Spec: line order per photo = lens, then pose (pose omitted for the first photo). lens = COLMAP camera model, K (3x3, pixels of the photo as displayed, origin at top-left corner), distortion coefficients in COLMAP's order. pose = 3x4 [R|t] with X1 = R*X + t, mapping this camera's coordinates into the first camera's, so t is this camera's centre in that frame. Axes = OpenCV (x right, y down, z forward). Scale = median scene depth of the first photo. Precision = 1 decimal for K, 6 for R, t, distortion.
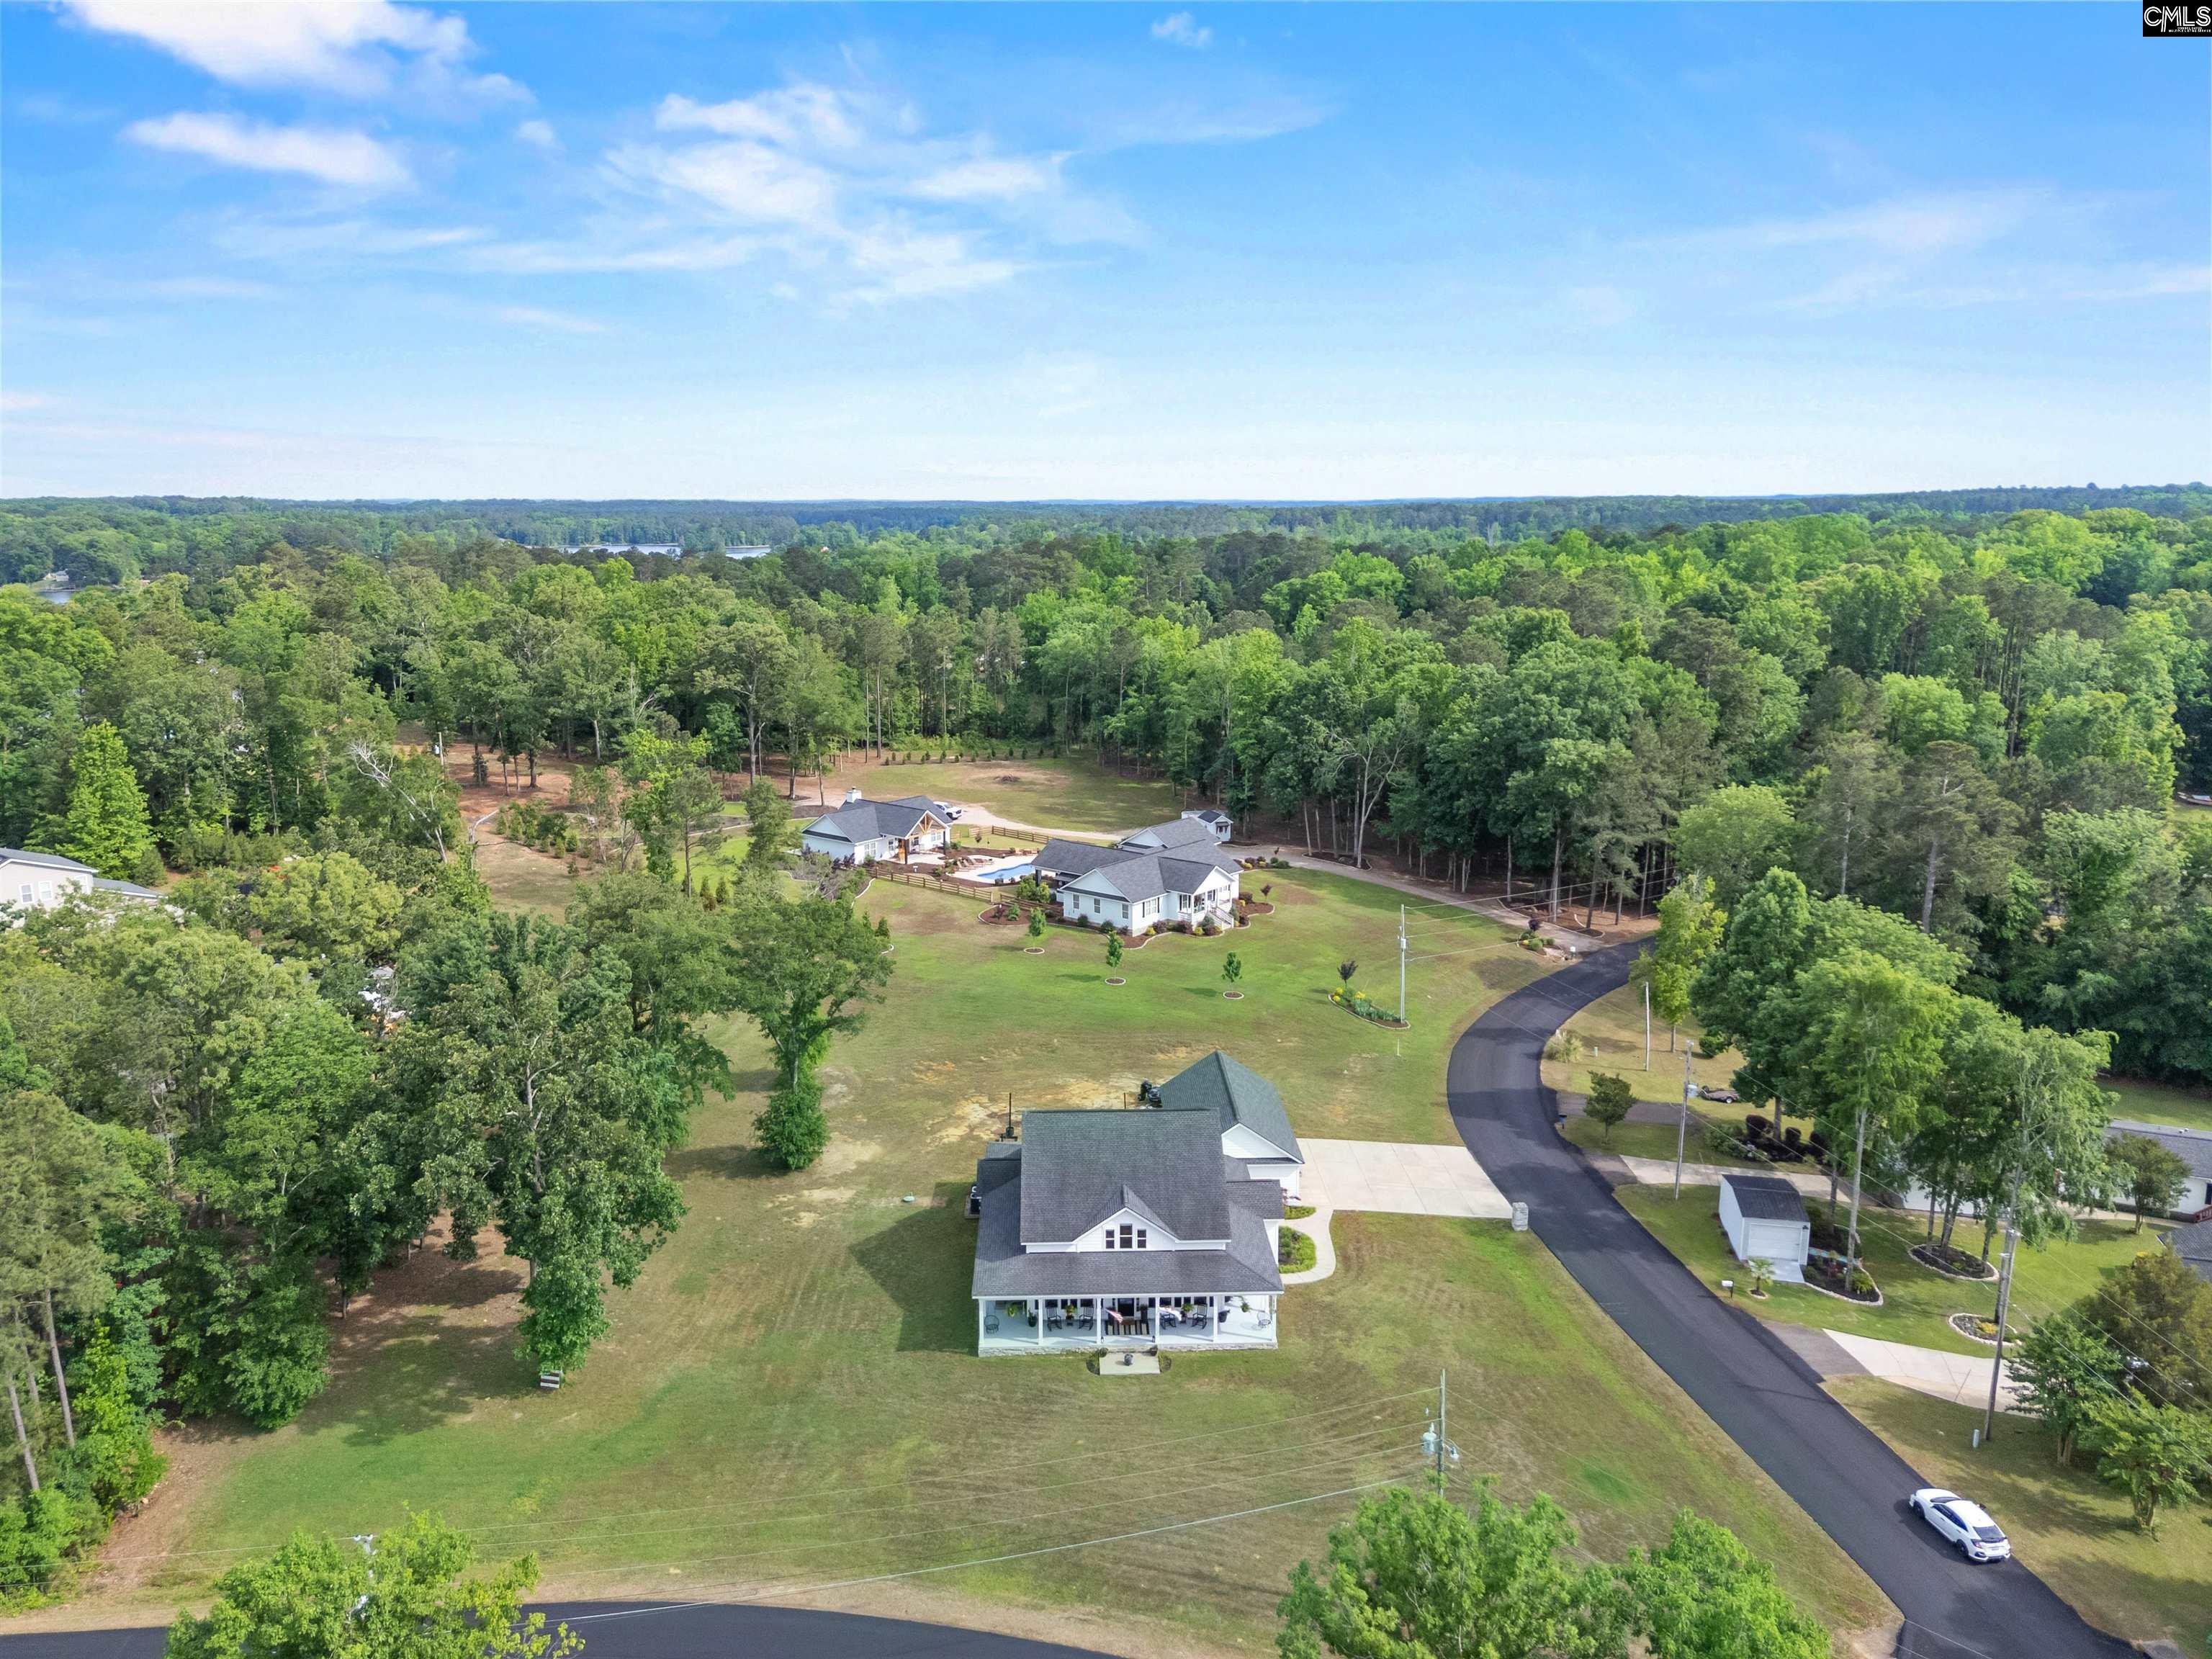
lens RADIAL K [[1621.2, 0, 1100.2], [0, 1621.2, 838.8], [0, 0, 1]] dist [0.073839, -0.070292]
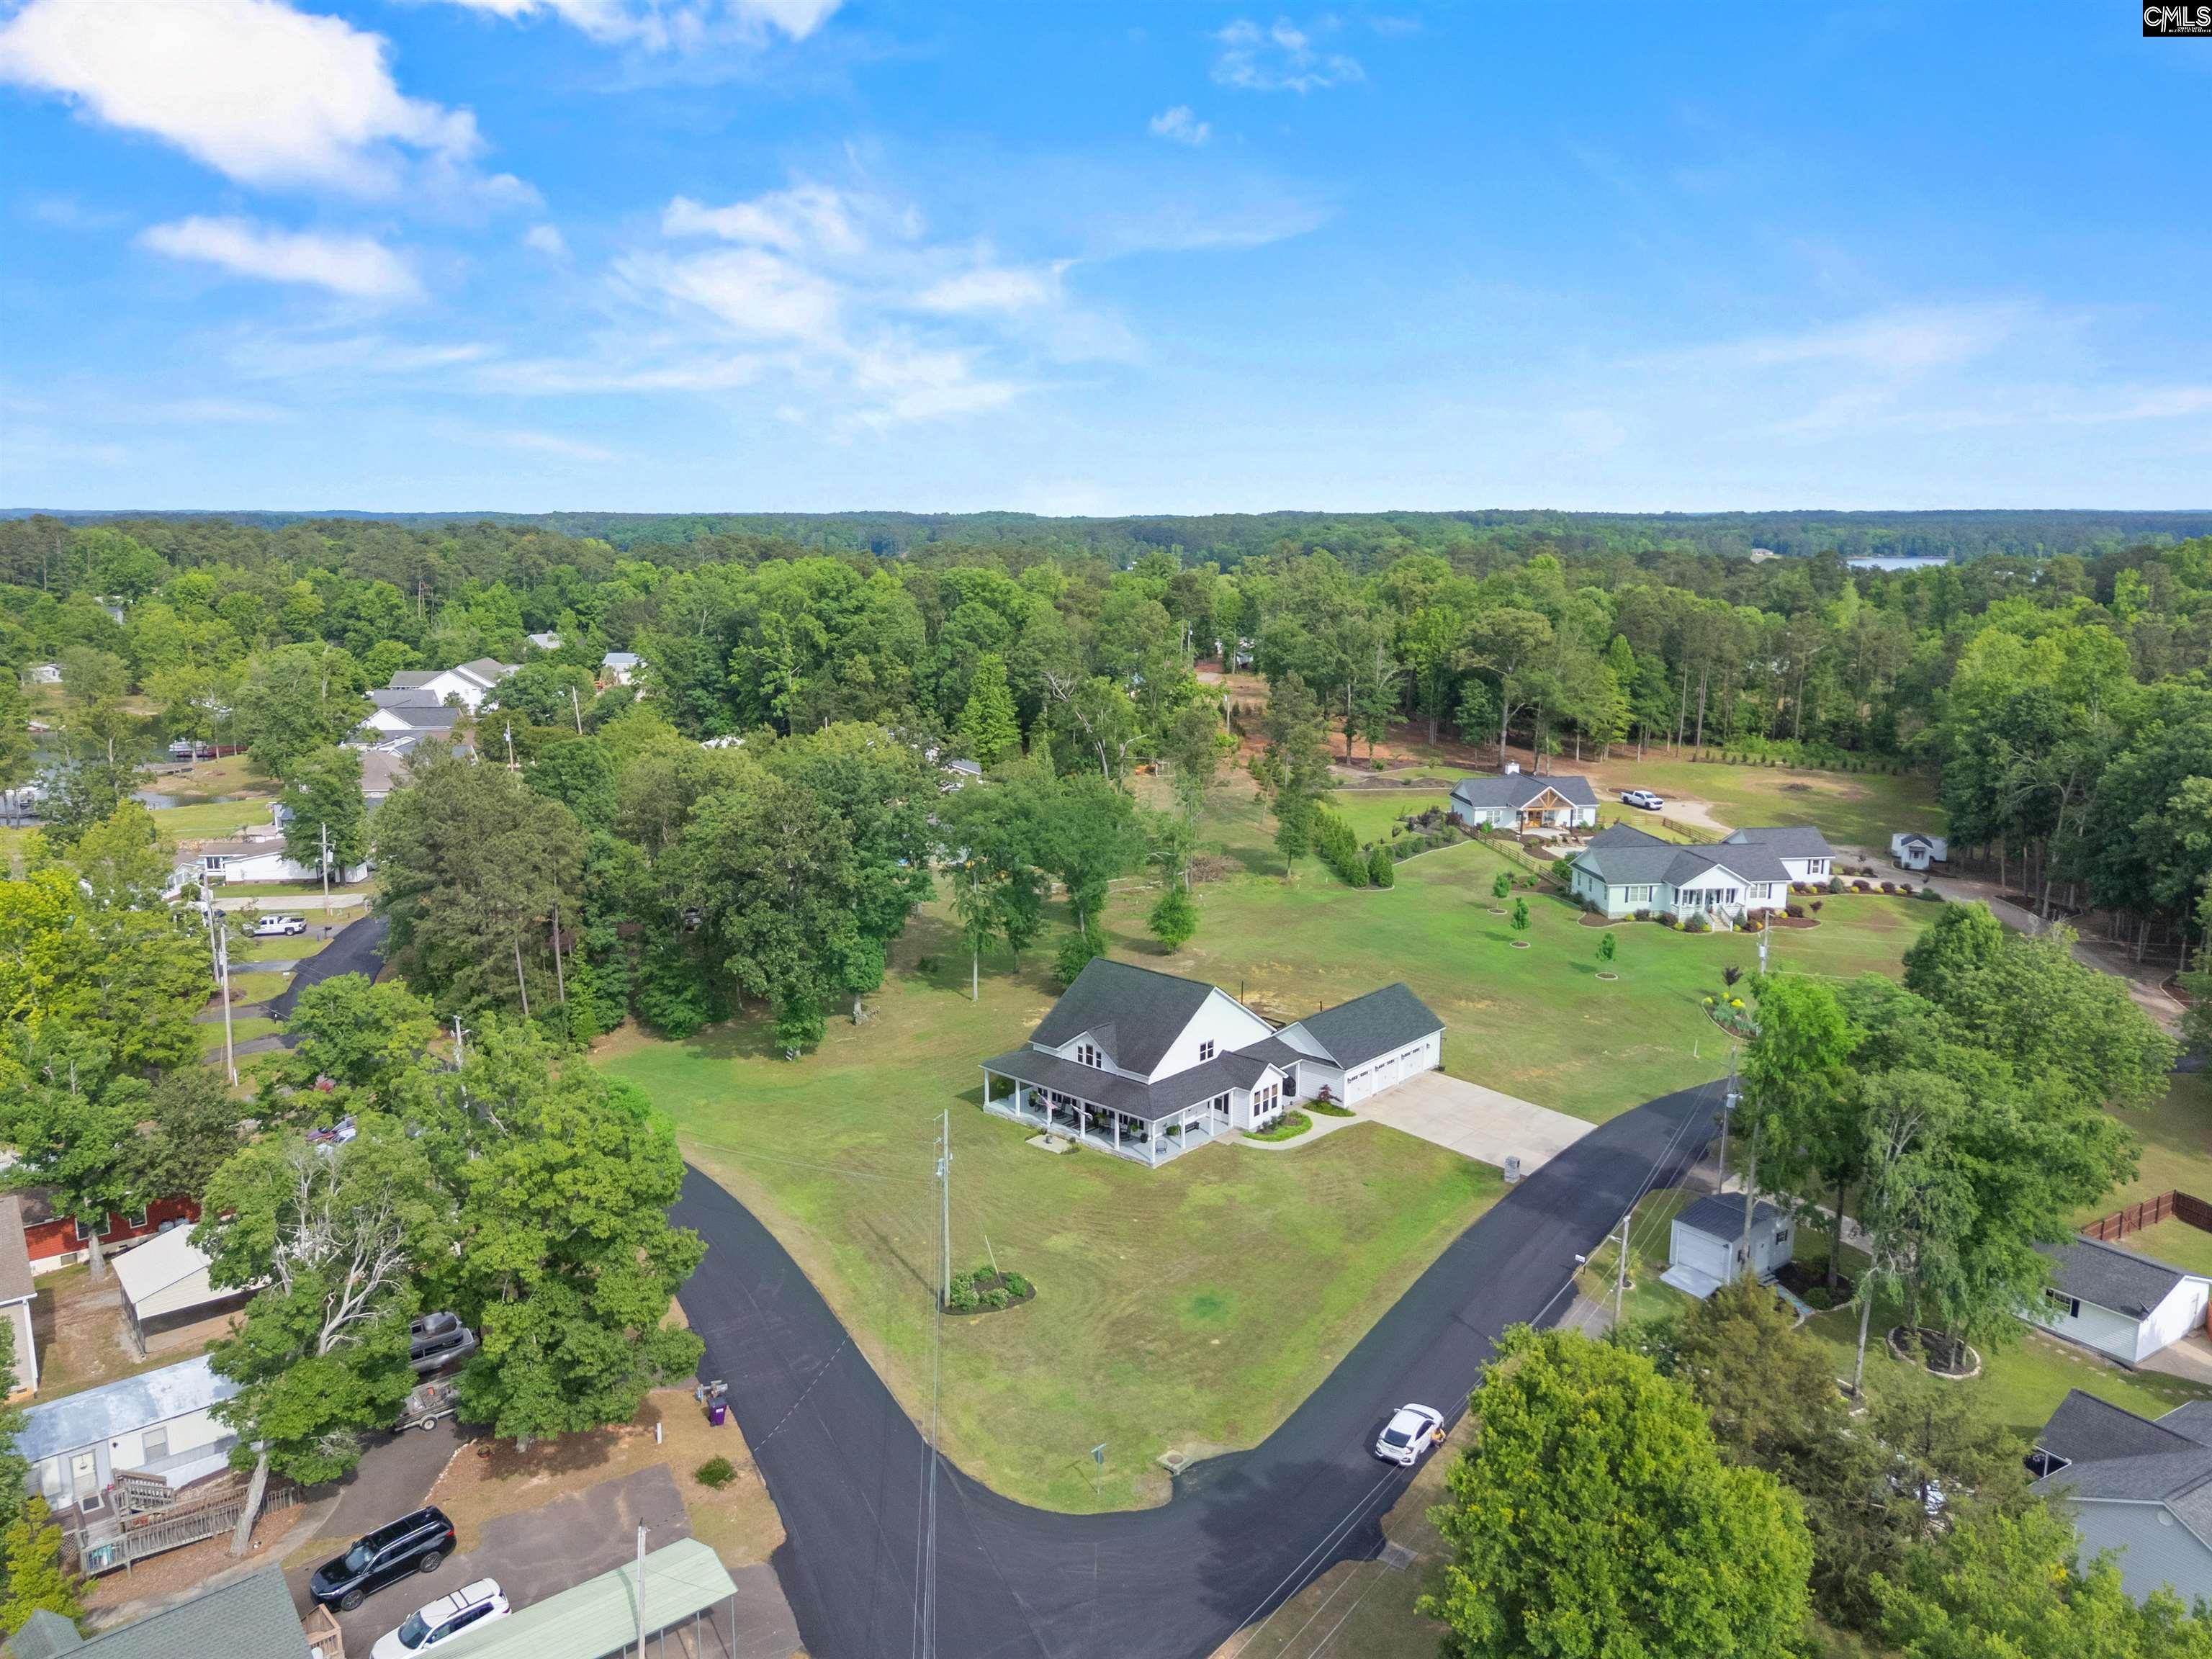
lens RADIAL K [[1621.2, 0, 1100.2], [0, 1621.2, 838.8], [0, 0, 1]] dist [0.073839, -0.070292]
pose [[0.698847, 0.135956, -0.702231, 0.739093], [-0.142410, 0.988561, 0.049667, 0.008221], [0.700951, 0.065295, 0.710214, 0.067361]]
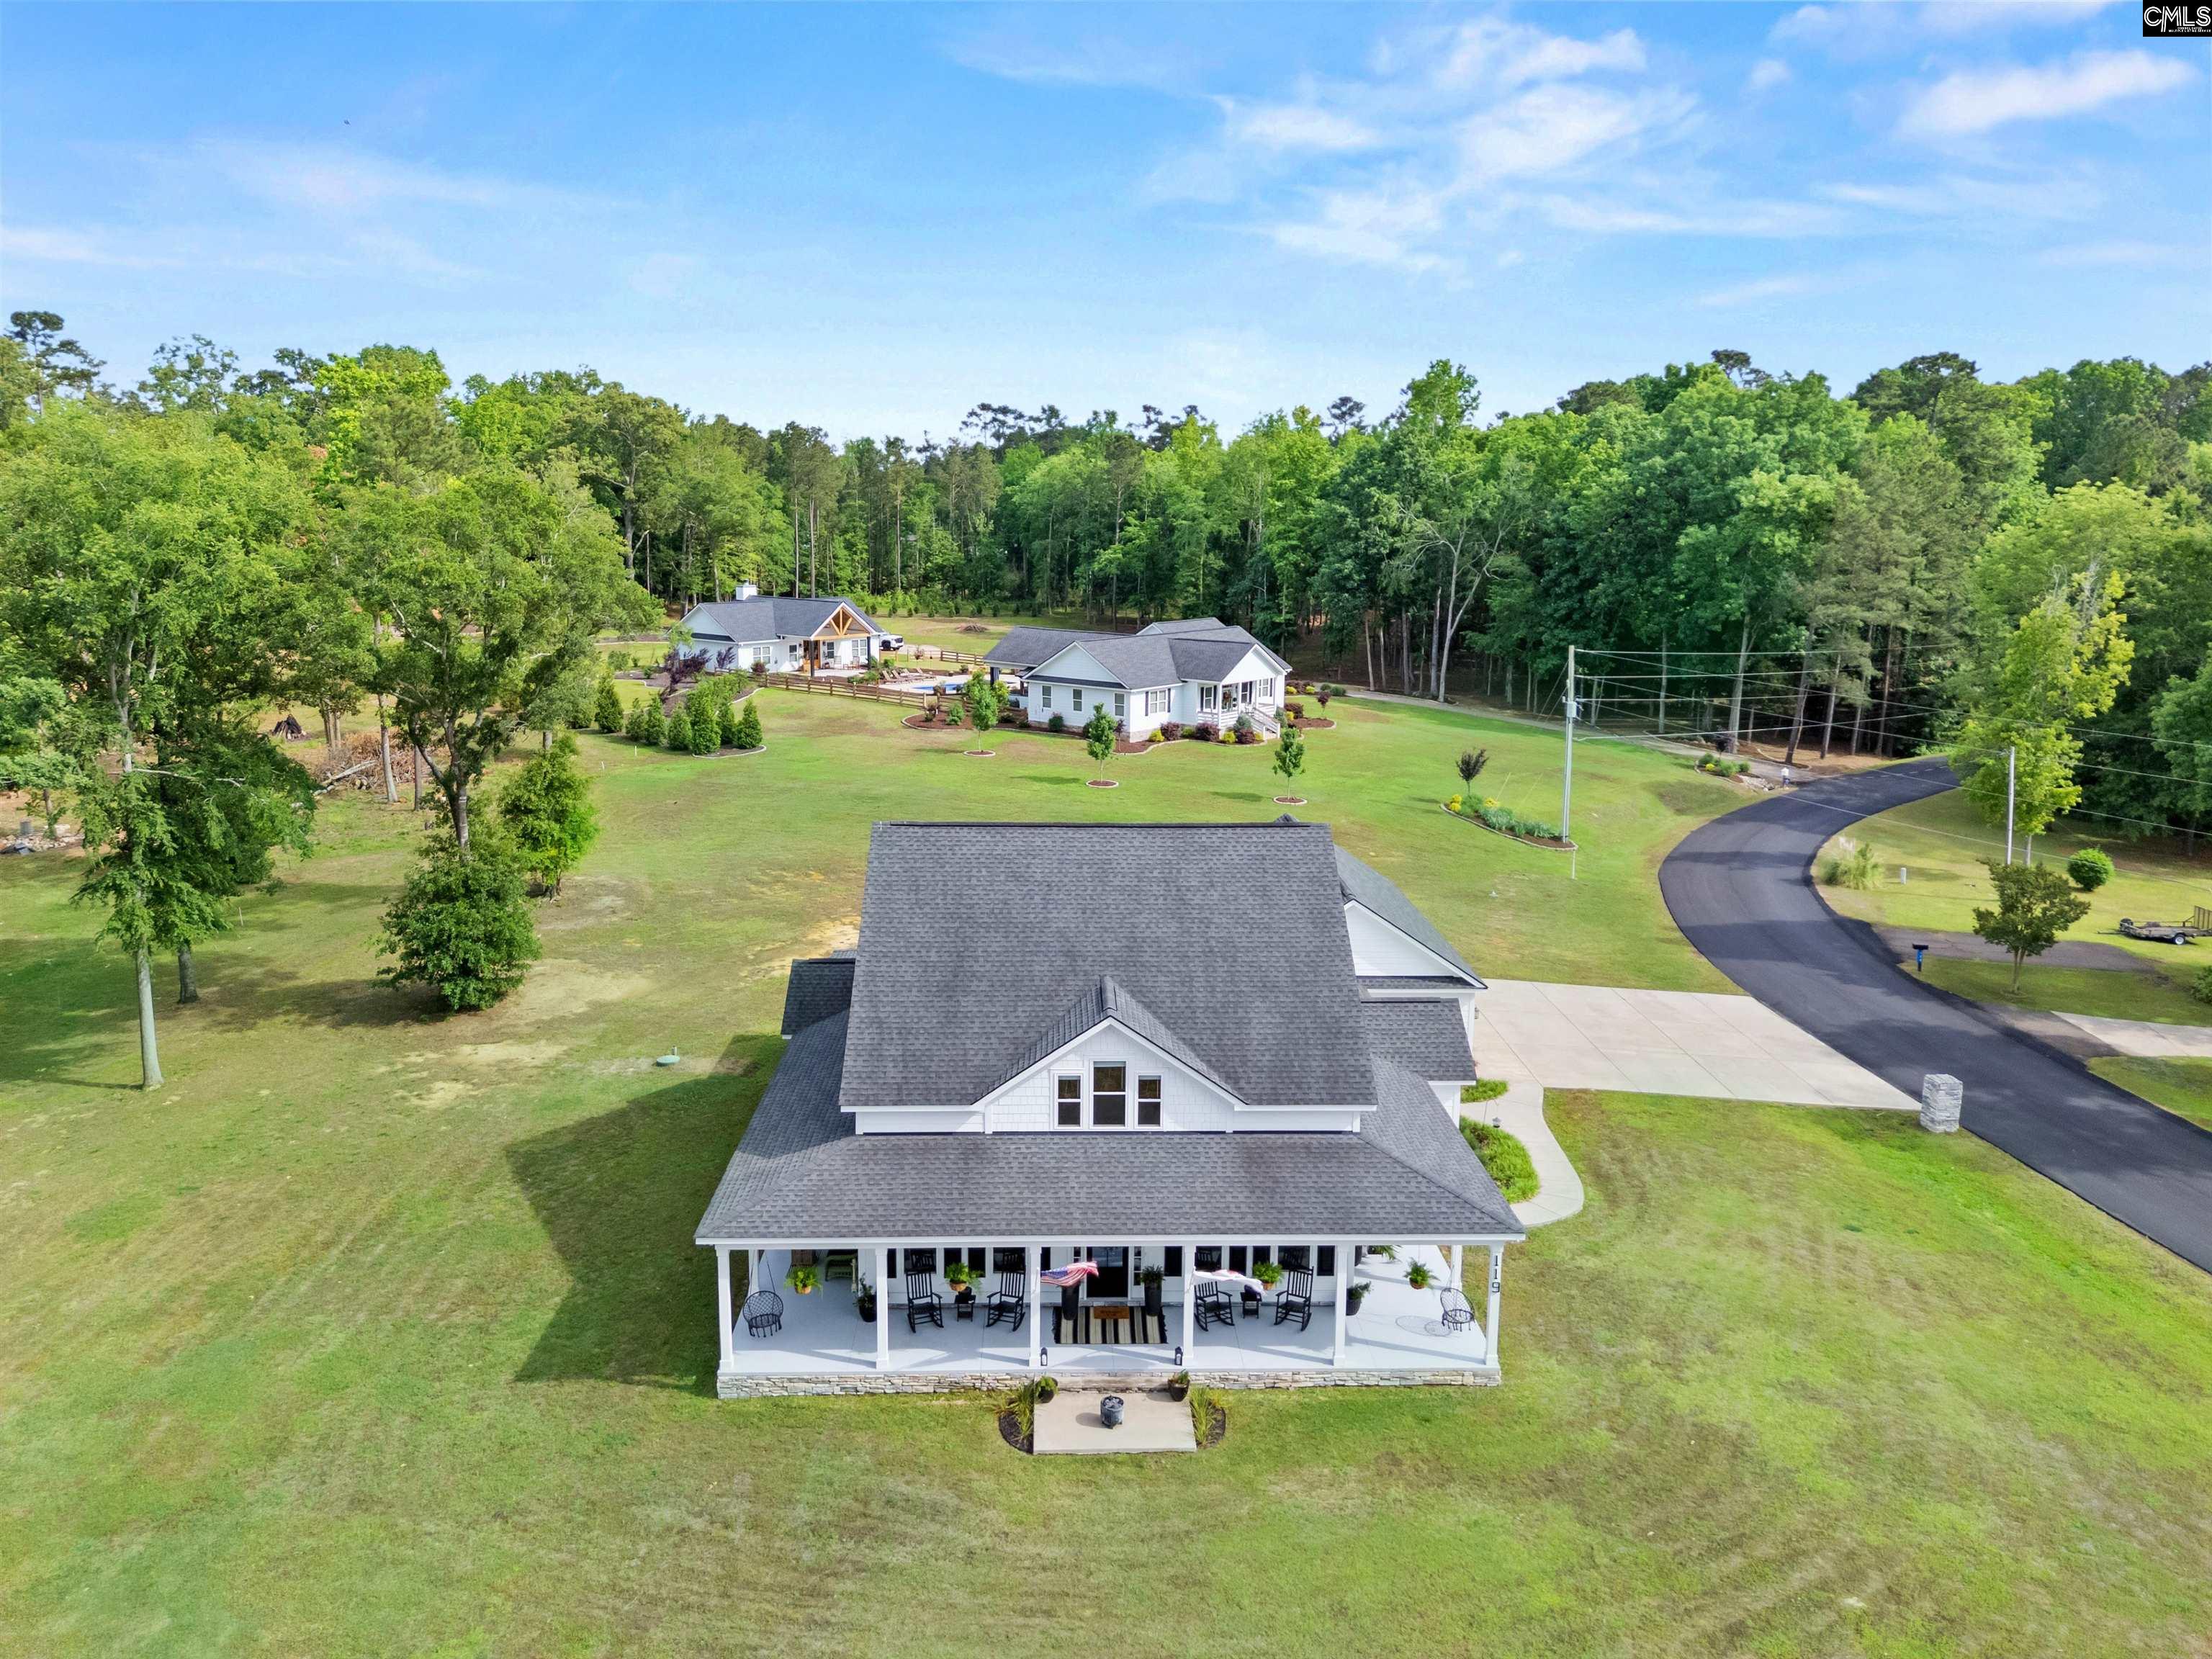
lens RADIAL K [[1598.0, 0, 1106.0], [0, 1598.0, 829.5], [0, 0, 1]] dist [0.036792, -0.000289]
pose [[0.999905, 0.012451, 0.005928, 0.009733], [-0.012372, 0.999836, -0.013192, 0.151917], [-0.006092, 0.013117, 0.999895, 0.501662]]
